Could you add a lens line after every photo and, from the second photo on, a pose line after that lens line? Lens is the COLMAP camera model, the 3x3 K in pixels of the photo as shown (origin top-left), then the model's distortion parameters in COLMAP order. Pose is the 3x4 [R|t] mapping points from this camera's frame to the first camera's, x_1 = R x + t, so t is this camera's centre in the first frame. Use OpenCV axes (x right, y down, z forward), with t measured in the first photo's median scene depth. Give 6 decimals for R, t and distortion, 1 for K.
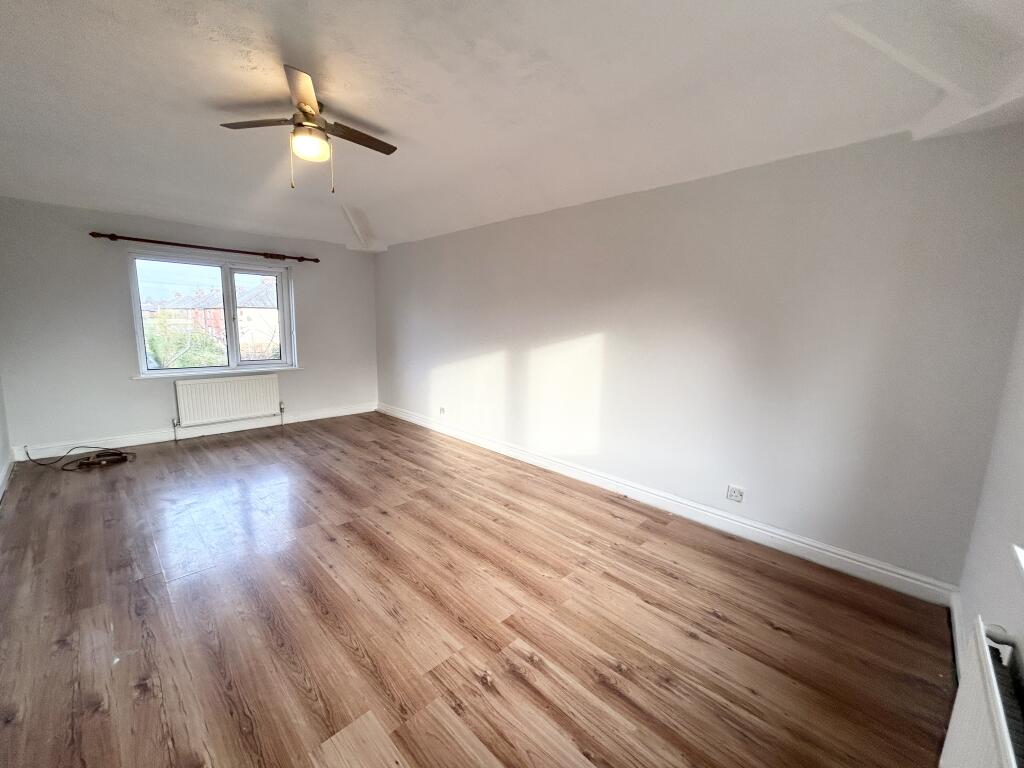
lens RADIAL K [[414.9, 0, 511.9], [0, 414.9, 384.7], [0, 0, 1]] dist [-0.001321, 0.001102]
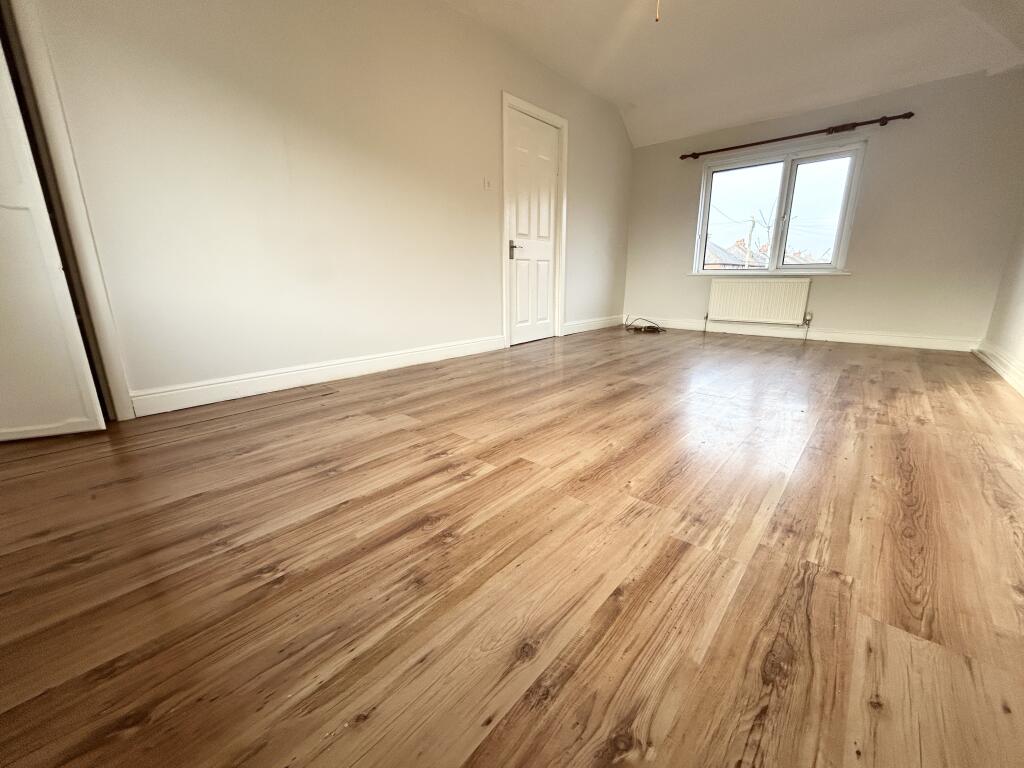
lens RADIAL K [[414.9, 0, 511.9], [0, 414.9, 384.7], [0, 0, 1]] dist [-0.001321, 0.001102]
pose [[0.052090, 0.225864, -0.972765, 0.847922], [-0.145891, 0.965358, 0.216332, 0.268582], [0.987928, 0.130649, 0.083237, 0.979984]]
